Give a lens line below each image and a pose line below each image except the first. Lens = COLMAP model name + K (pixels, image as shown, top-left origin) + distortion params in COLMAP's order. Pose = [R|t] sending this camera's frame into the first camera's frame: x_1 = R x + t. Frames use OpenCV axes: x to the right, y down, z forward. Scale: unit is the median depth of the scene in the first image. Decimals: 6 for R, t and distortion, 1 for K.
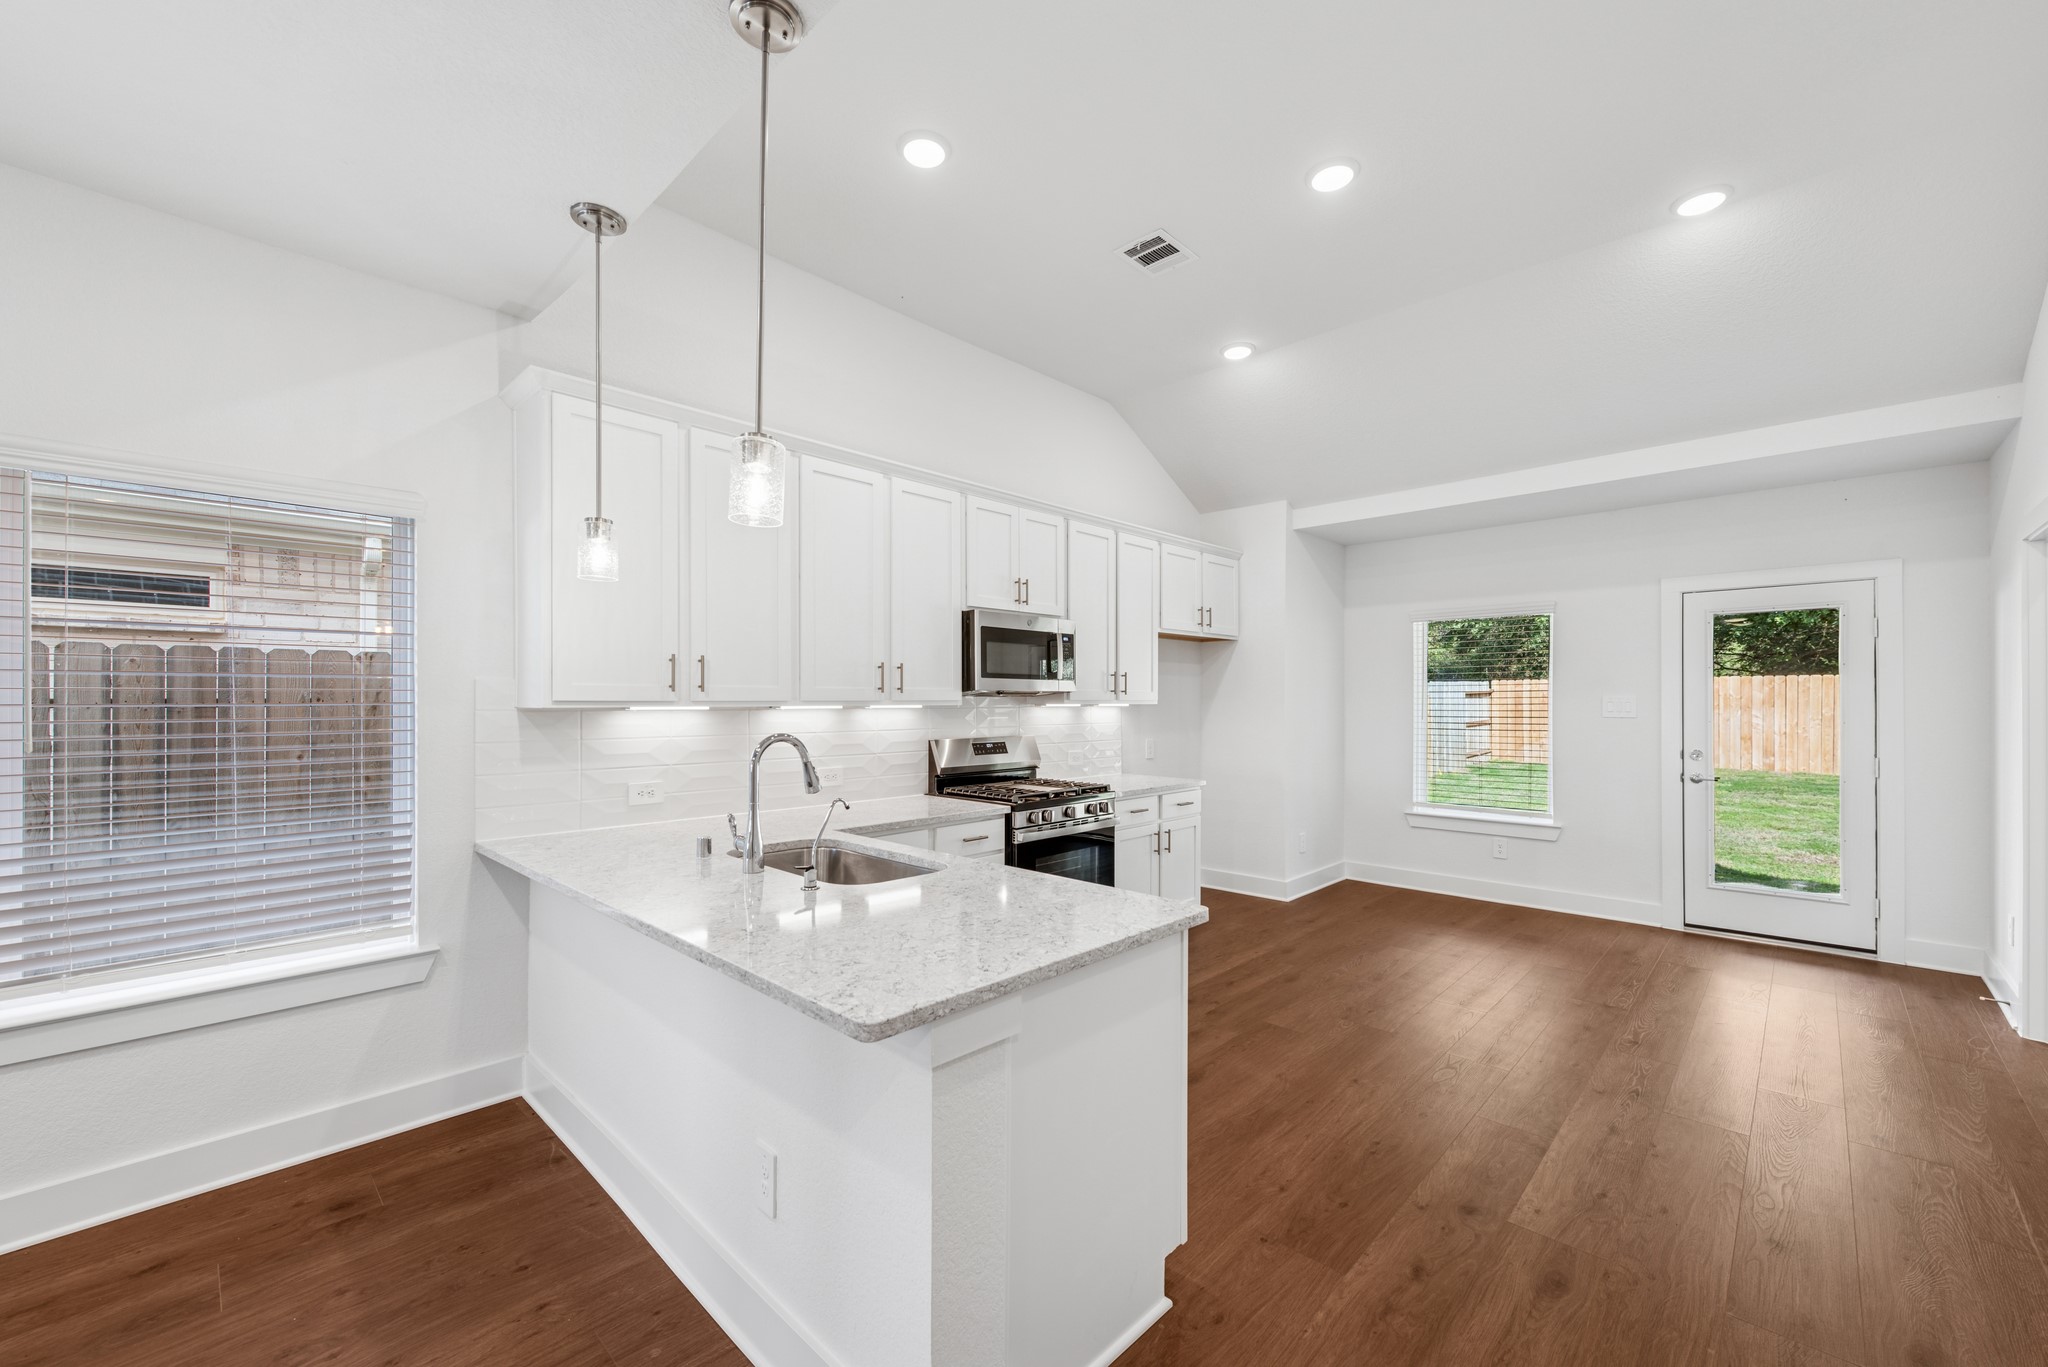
lens RADIAL K [[810.0, 0, 1028.4], [0, 810.0, 700.5], [0, 0, 1]] dist [0.018392, -0.005648]
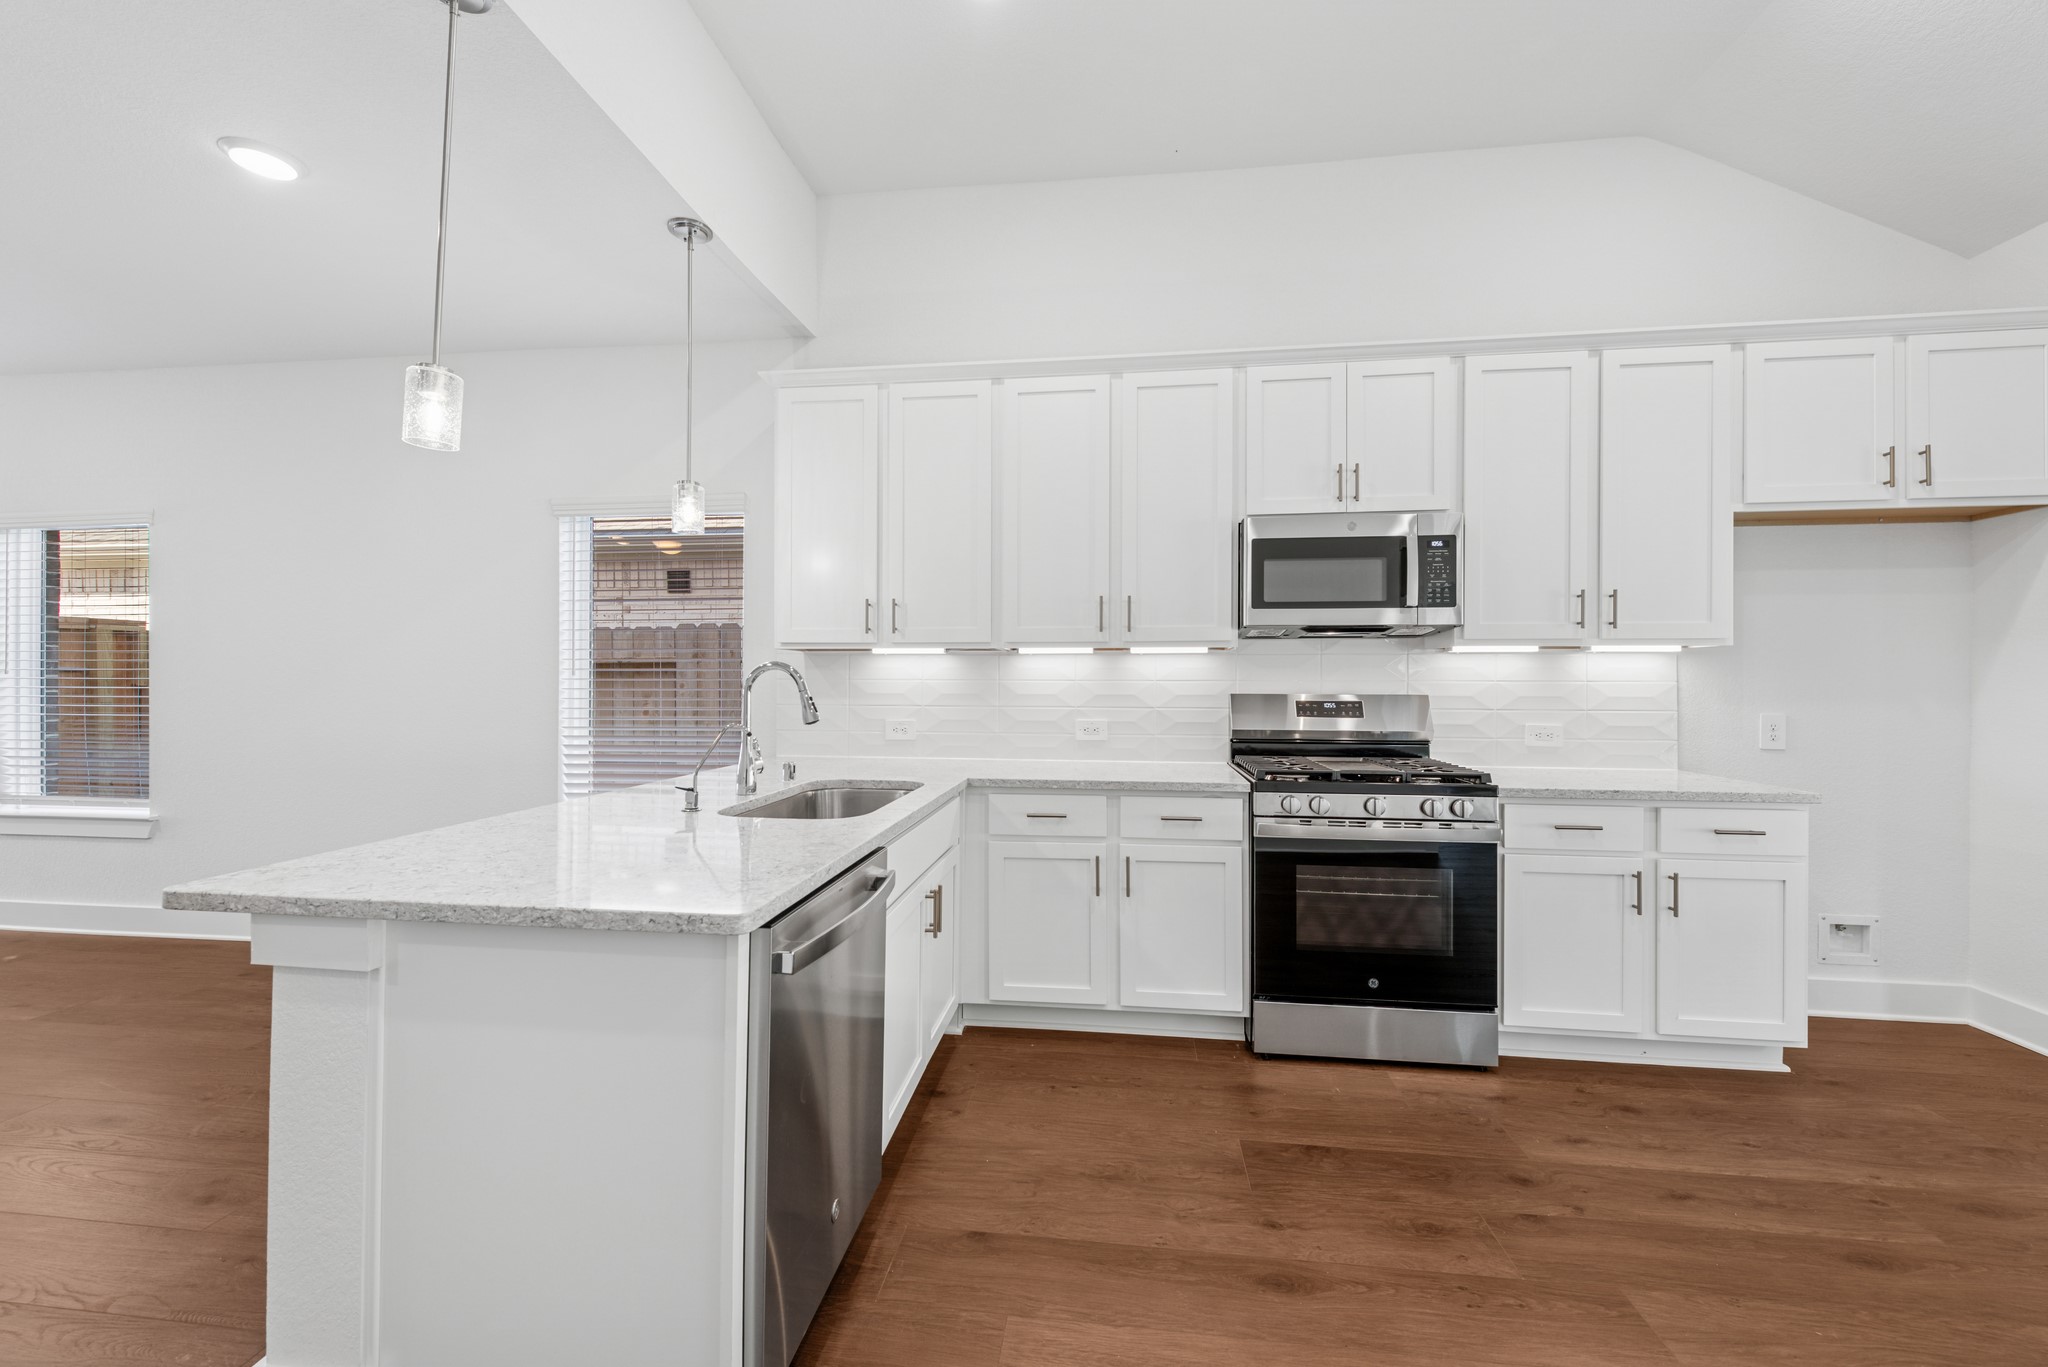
lens RADIAL K [[803.0, 0, 1026.0], [0, 803.0, 679.4], [0, 0, 1]] dist [0.003350, -0.001947]
pose [[0.594052, -0.000761, -0.804426, 0.336035], [-0.001629, 0.999996, -0.002149, 0.031522], [0.804425, 0.002587, 0.594049, 0.326703]]
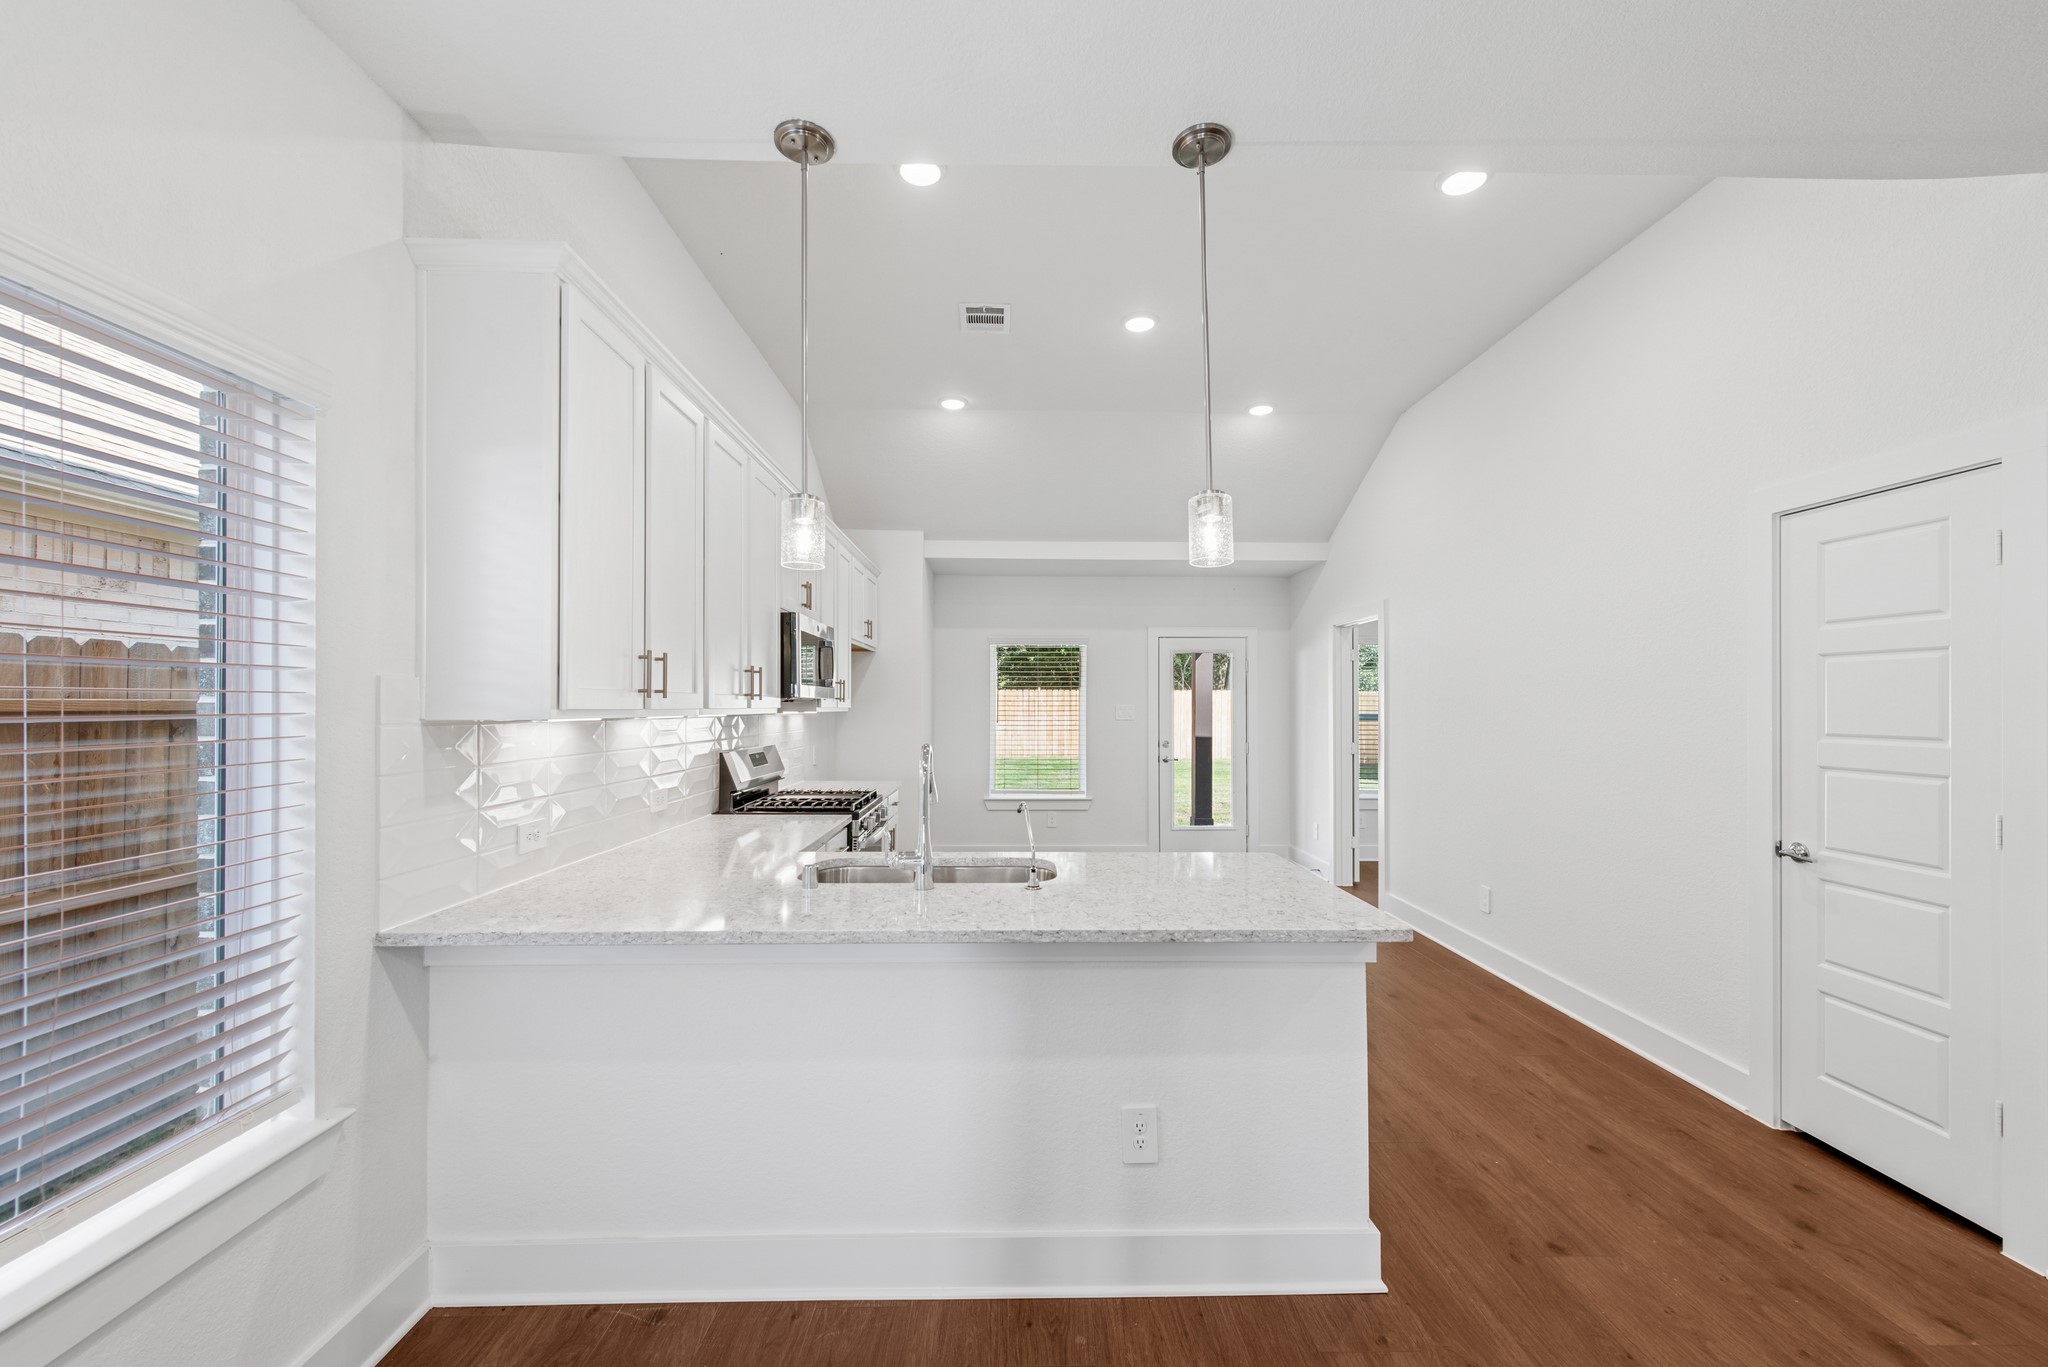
lens RADIAL K [[810.0, 0, 1028.4], [0, 810.0, 700.5], [0, 0, 1]] dist [0.018392, -0.005648]
pose [[0.706019, 0.007200, 0.708156, -0.448610], [-0.002270, 0.999966, -0.007904, -0.001940], [-0.708189, 0.003973, 0.706012, 0.113494]]
